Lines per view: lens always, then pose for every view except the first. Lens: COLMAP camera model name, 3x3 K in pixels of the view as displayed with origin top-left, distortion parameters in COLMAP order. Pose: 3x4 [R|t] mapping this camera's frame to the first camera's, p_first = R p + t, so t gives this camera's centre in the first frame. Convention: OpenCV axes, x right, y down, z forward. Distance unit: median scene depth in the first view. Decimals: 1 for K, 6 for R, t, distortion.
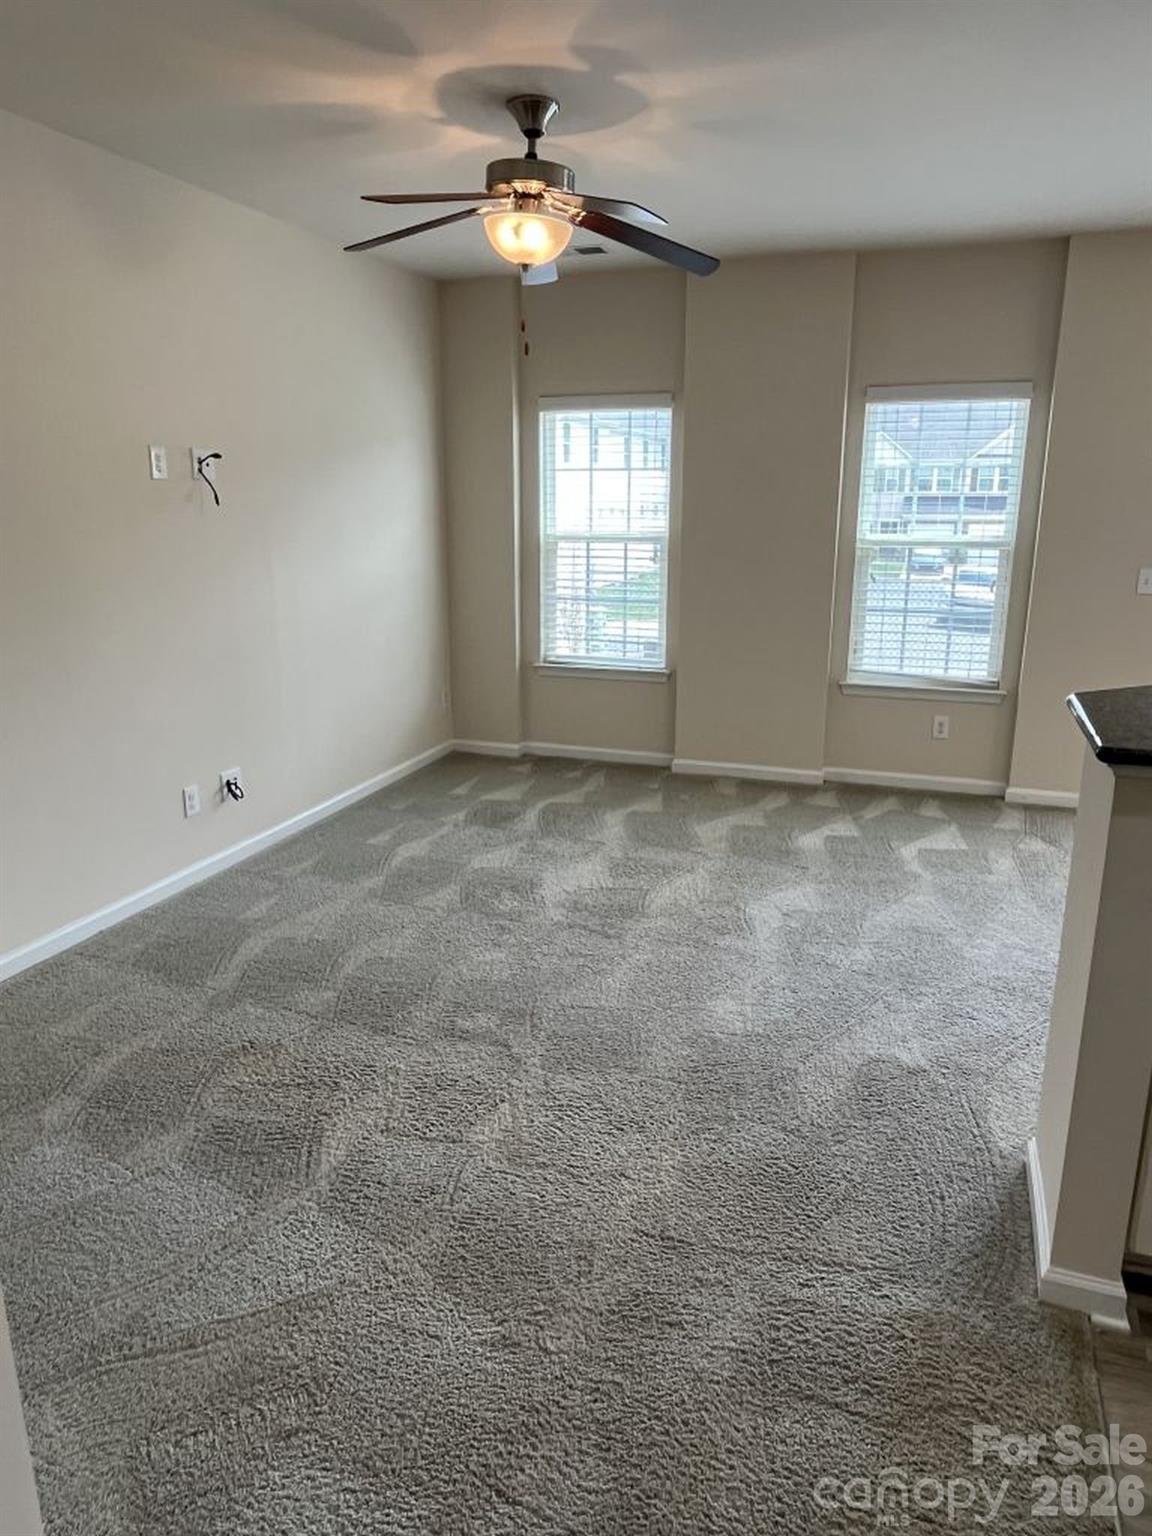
lens RADIAL K [[1025.4, 0, 571.1], [0, 1025.4, 770.7], [0, 0, 1]] dist [-0.007063, -0.000915]
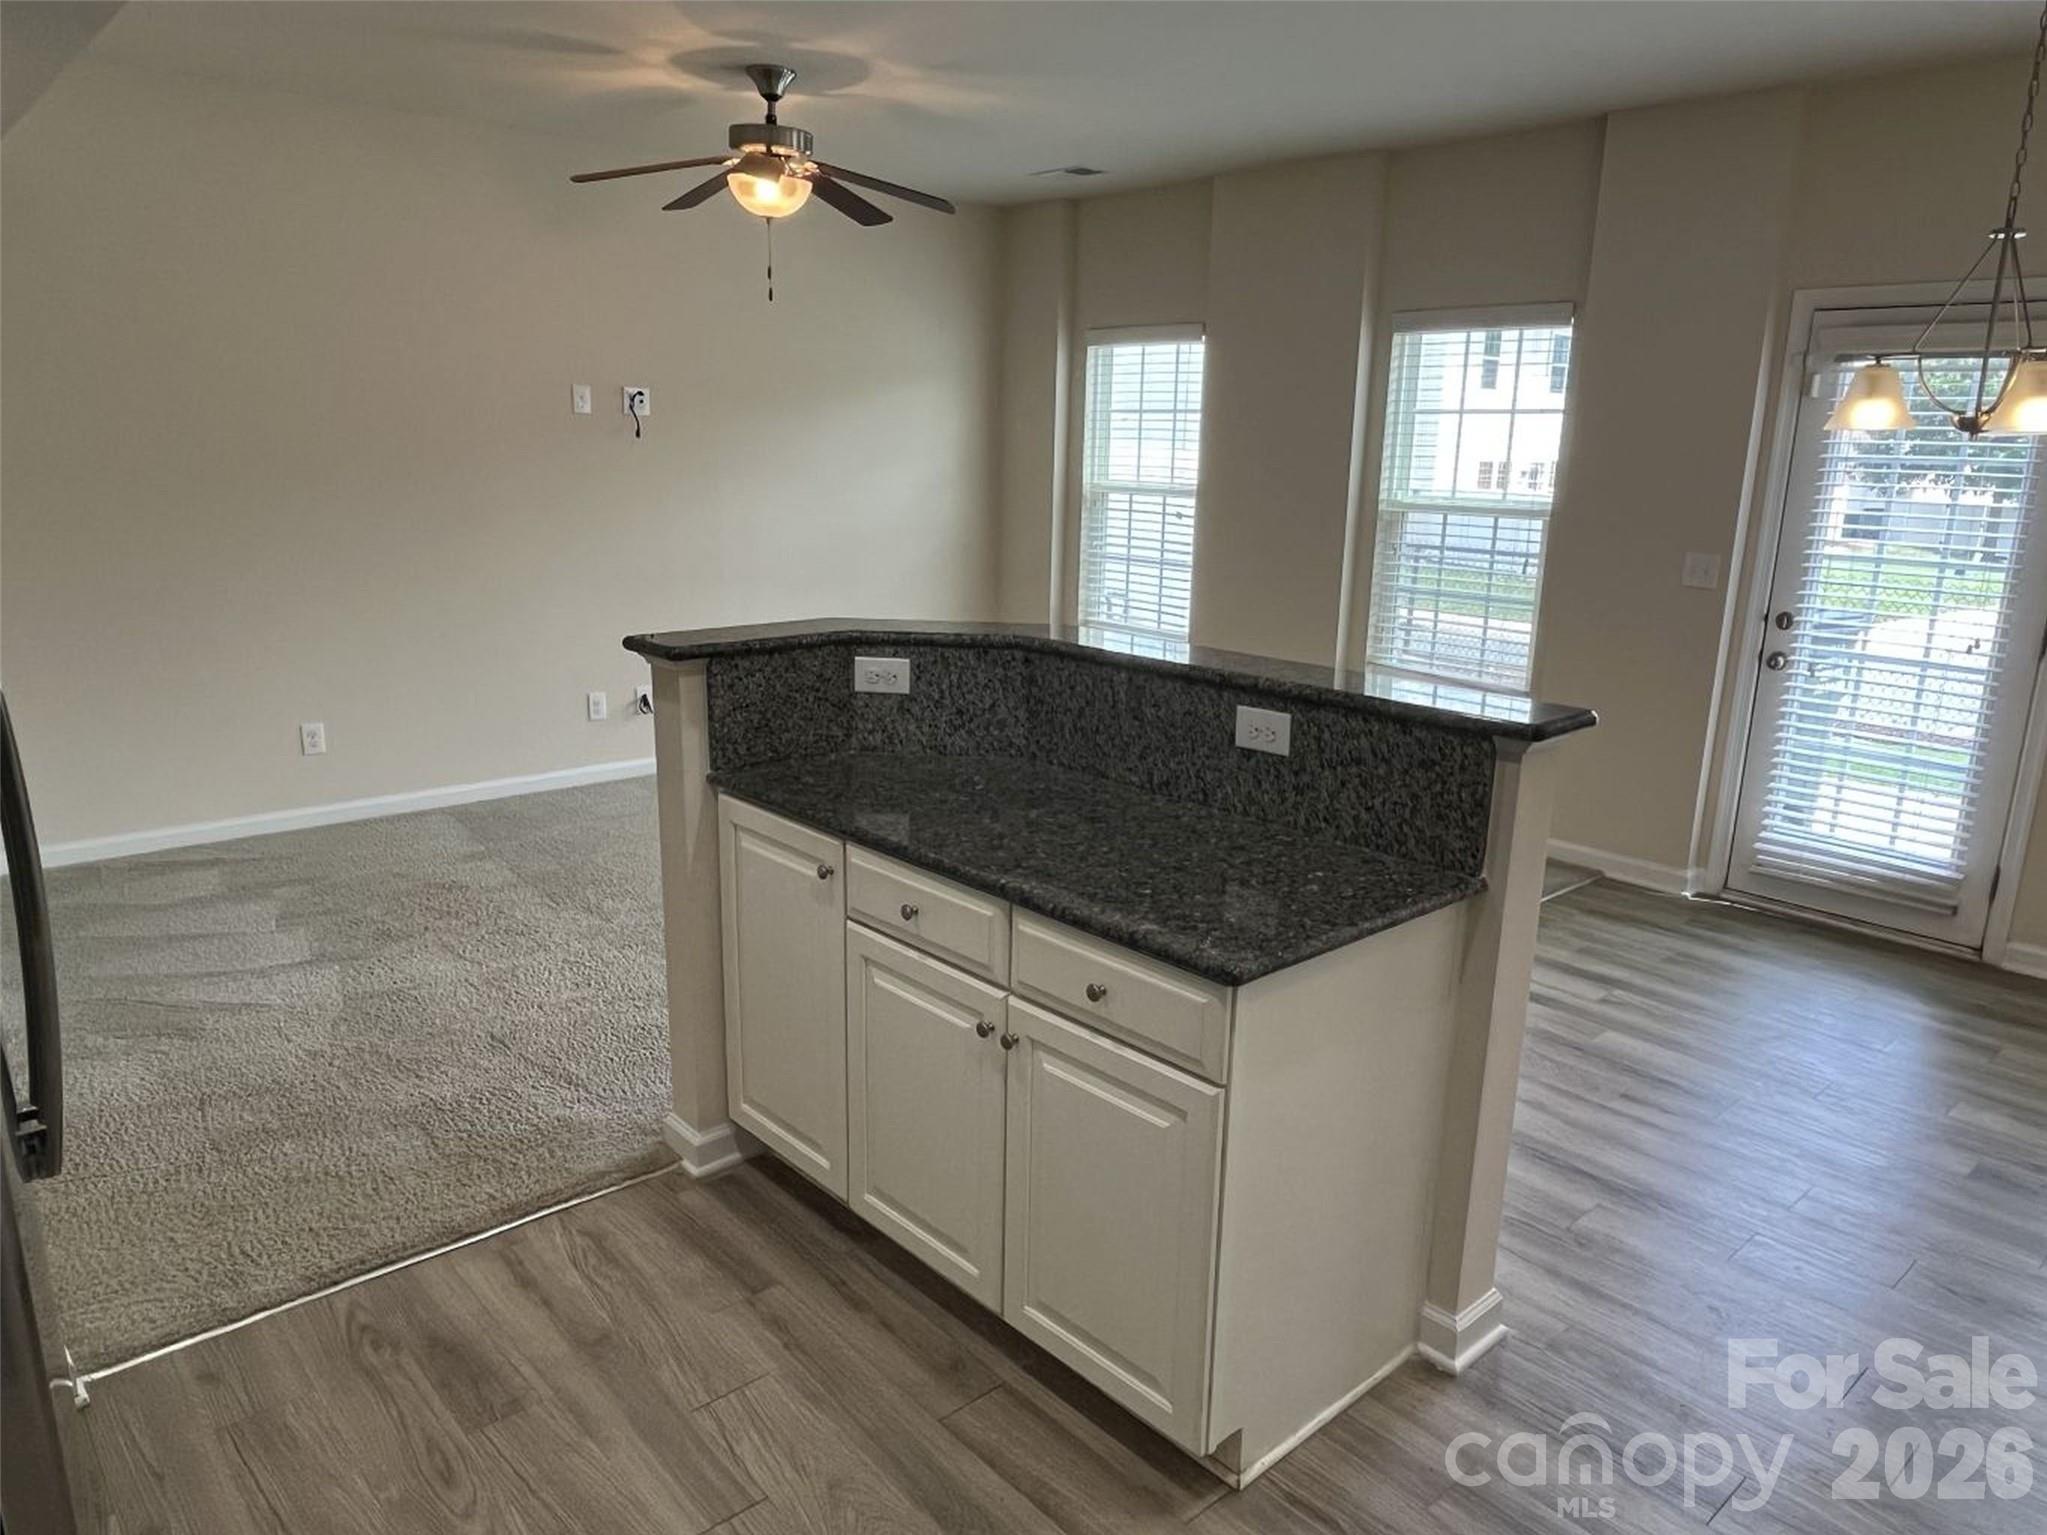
lens RADIAL K [[1366.6, 0, 1014.6], [0, 1366.6, 776.2], [0, 0, 1]] dist [-0.007063, -0.000915]
pose [[0.878522, 0.133135, -0.458774, 0.549052], [-0.144428, 0.989459, 0.010568, 0.018257], [0.455345, 0.056976, 0.888490, -0.069005]]
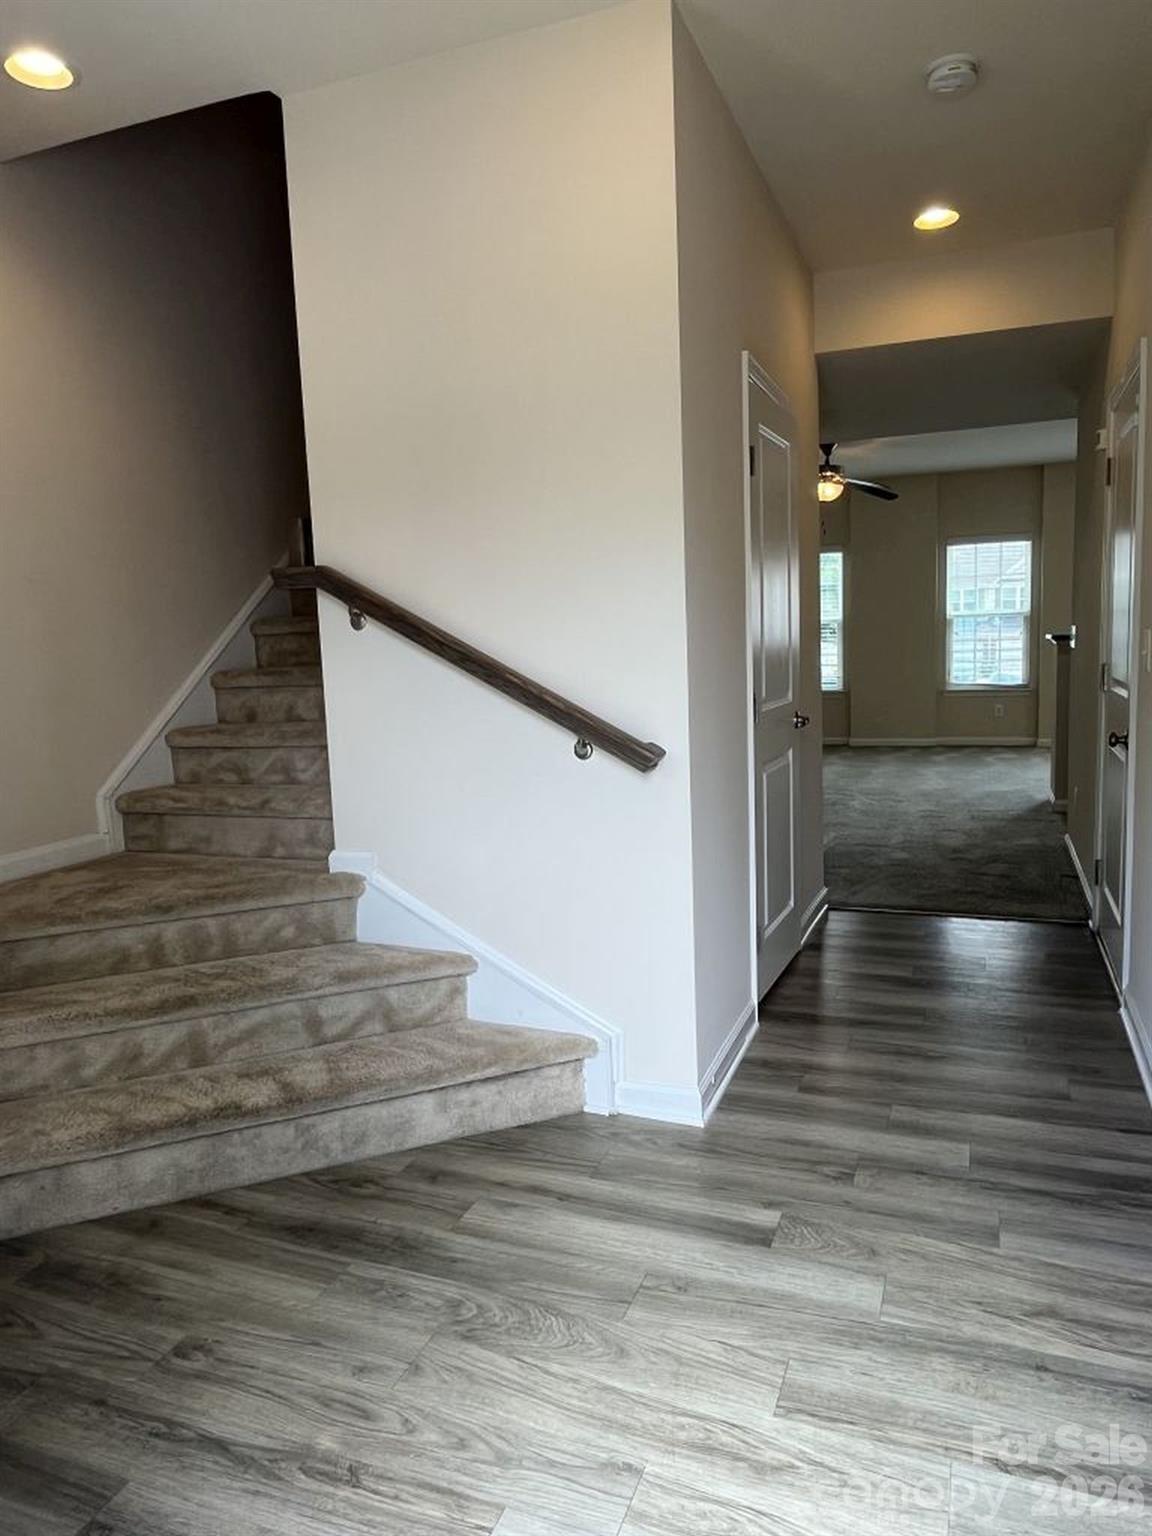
lens RADIAL K [[1025.4, 0, 577.5], [0, 1025.4, 763.7], [0, 0, 1]] dist [-0.007063, -0.000915]
pose [[0.999155, -0.030581, -0.027447, -0.376324], [0.026594, 0.990432, -0.135417, 0.298933], [0.031326, 0.134572, 0.990408, -0.902608]]
